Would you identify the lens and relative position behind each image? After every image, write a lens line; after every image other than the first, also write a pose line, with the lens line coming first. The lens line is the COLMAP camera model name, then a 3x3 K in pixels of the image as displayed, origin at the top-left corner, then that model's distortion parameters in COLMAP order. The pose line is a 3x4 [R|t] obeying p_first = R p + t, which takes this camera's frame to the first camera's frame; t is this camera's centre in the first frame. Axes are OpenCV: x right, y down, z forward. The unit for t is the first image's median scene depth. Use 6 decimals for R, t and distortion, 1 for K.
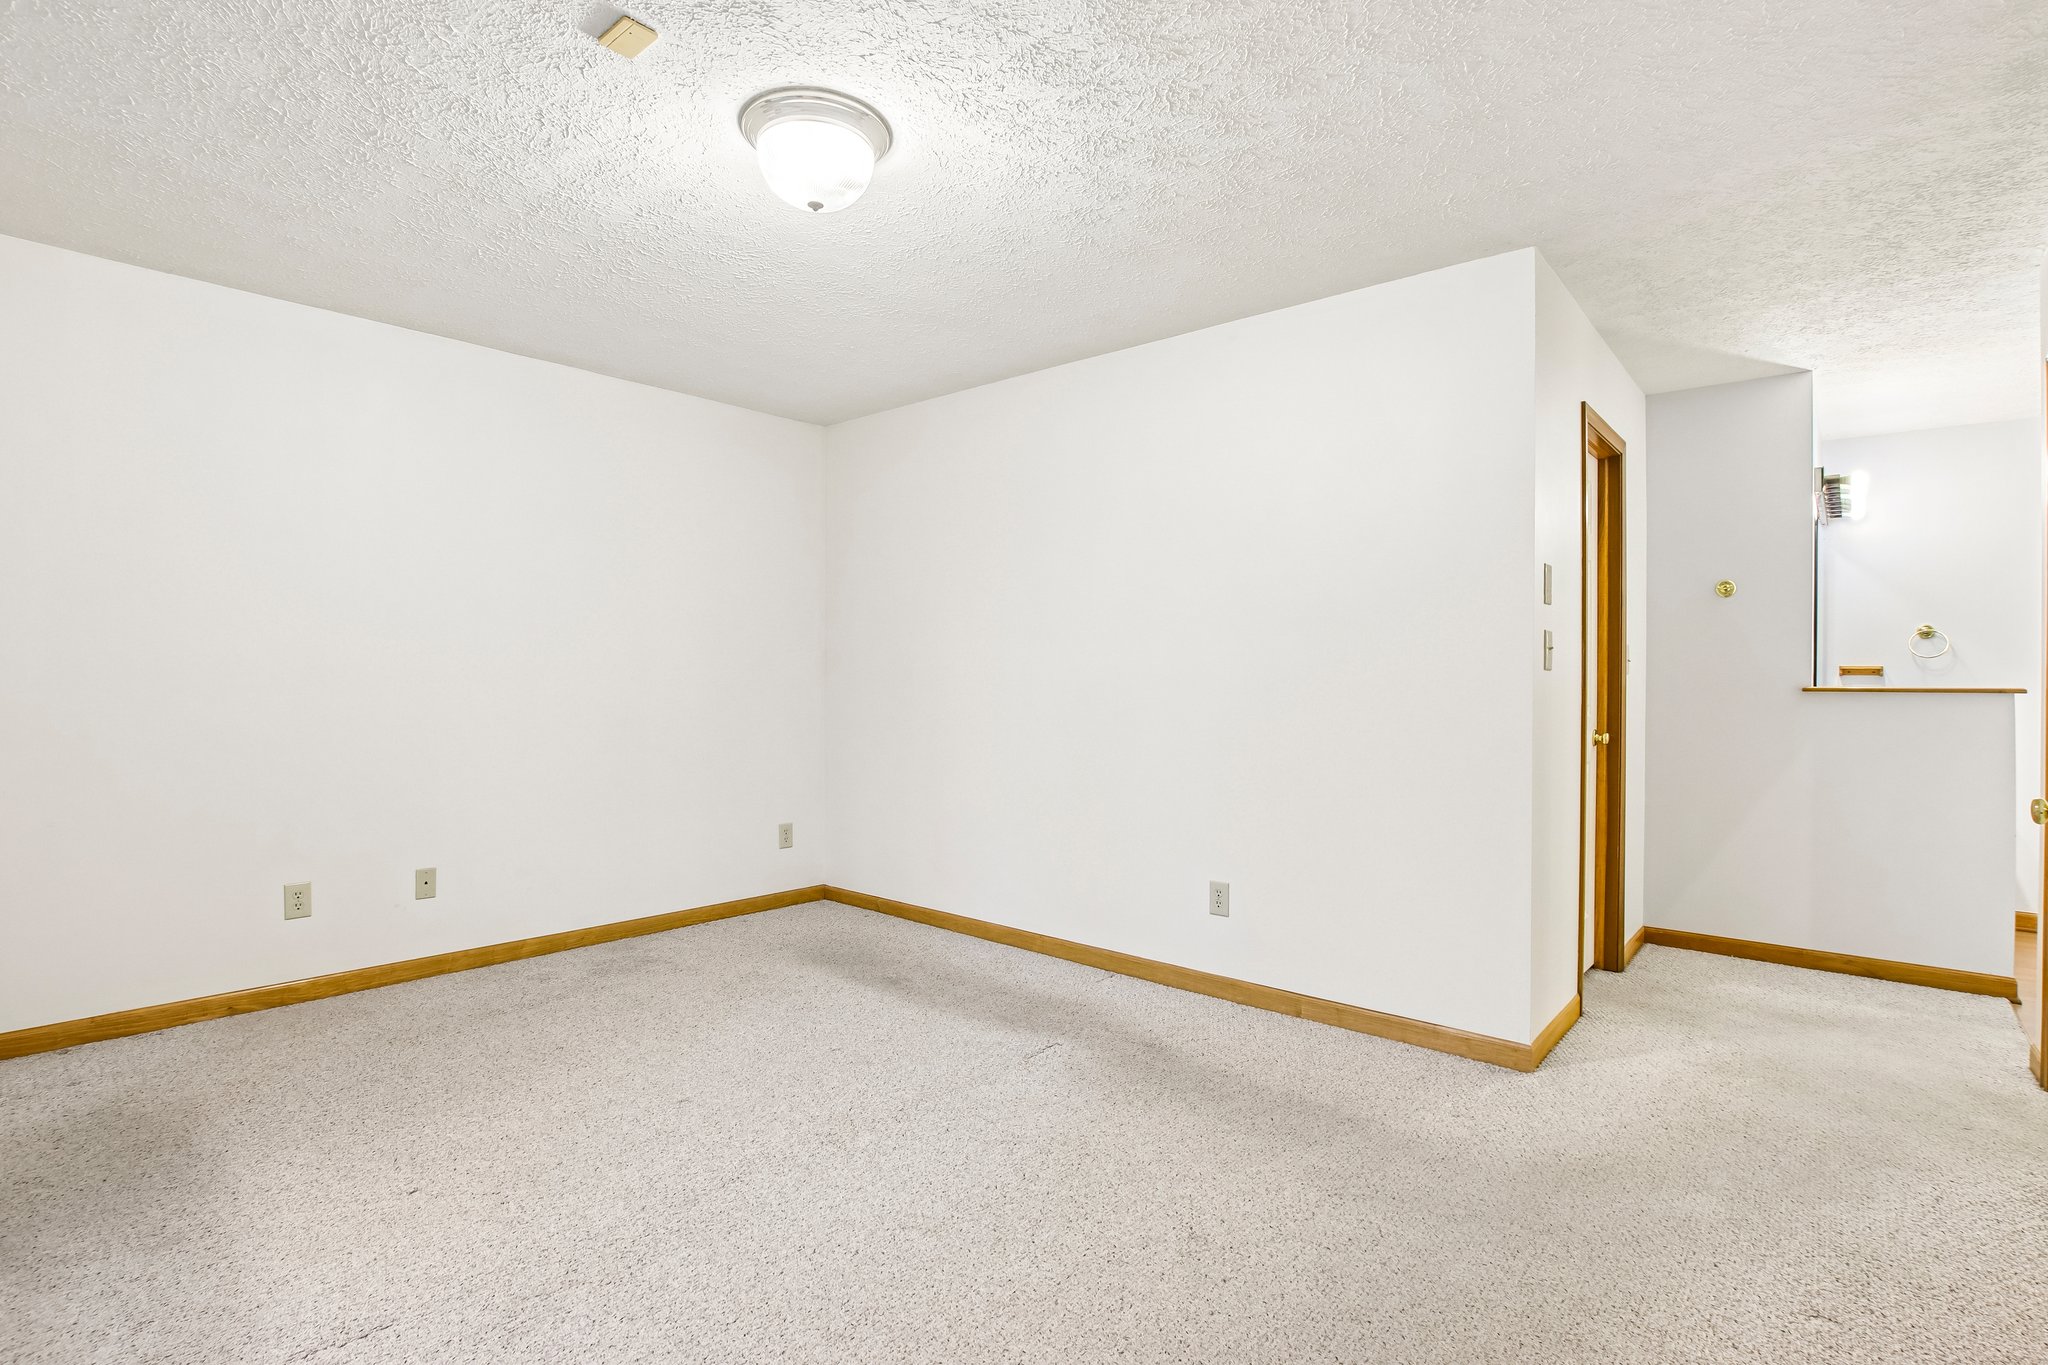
lens RADIAL K [[964.5, 0, 1022.6], [0, 964.5, 673.7], [0, 0, 1]] dist [-0.023619, 0.001473]
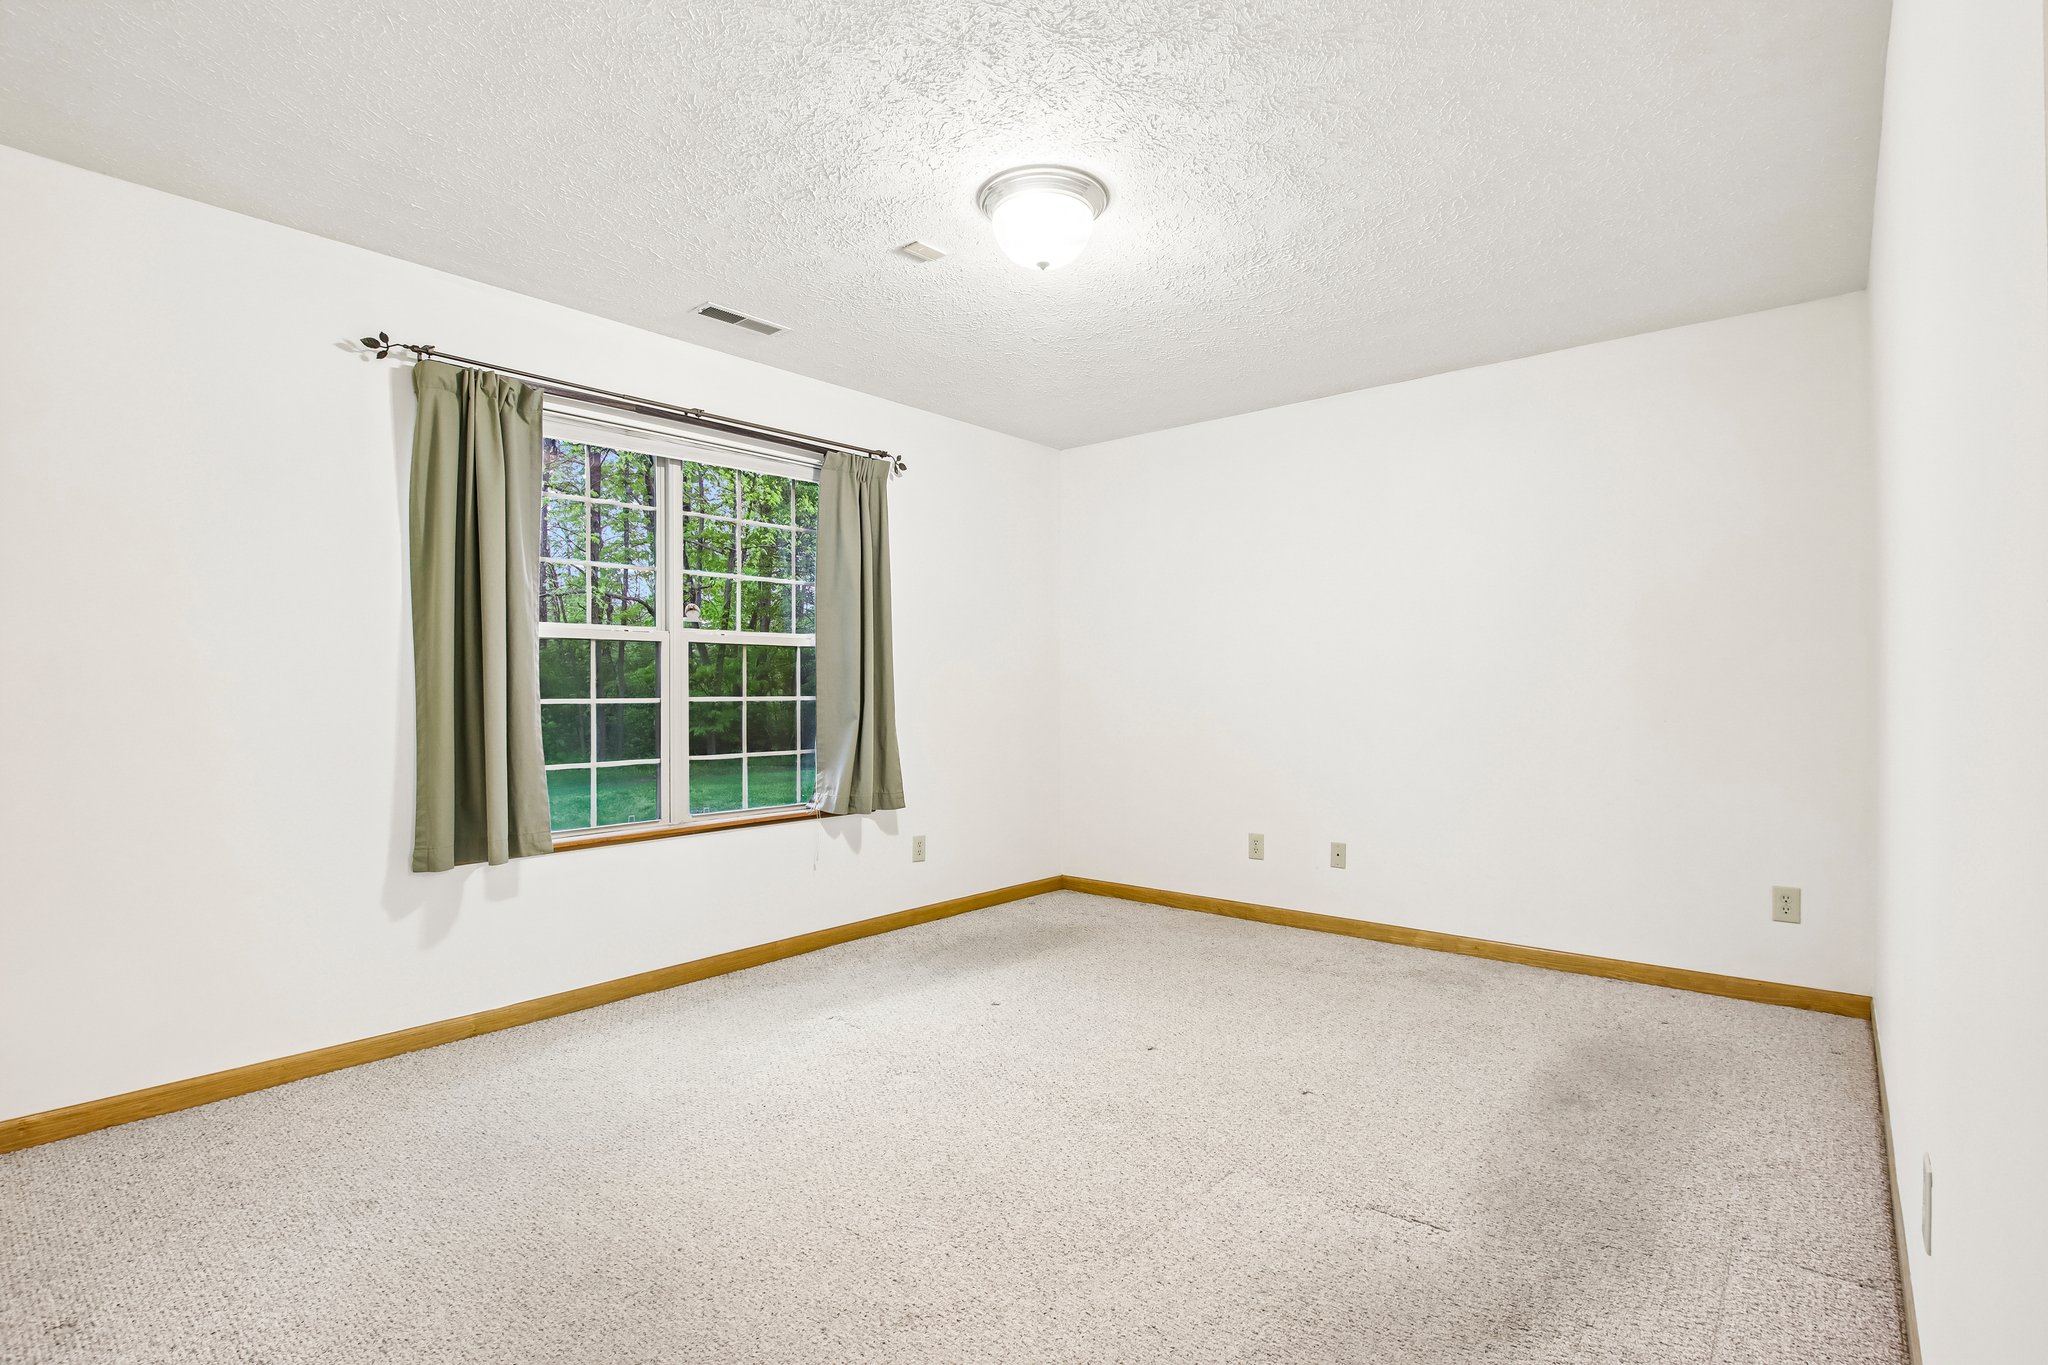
lens RADIAL K [[964.5, 0, 1043.3], [0, 964.5, 683.4], [0, 0, 1]] dist [-0.023619, 0.001473]
pose [[0.029291, -0.013617, -0.999478, 0.571833], [0.011555, 0.999845, -0.013283, 0.016425], [0.999504, -0.011159, 0.029444, 0.600771]]
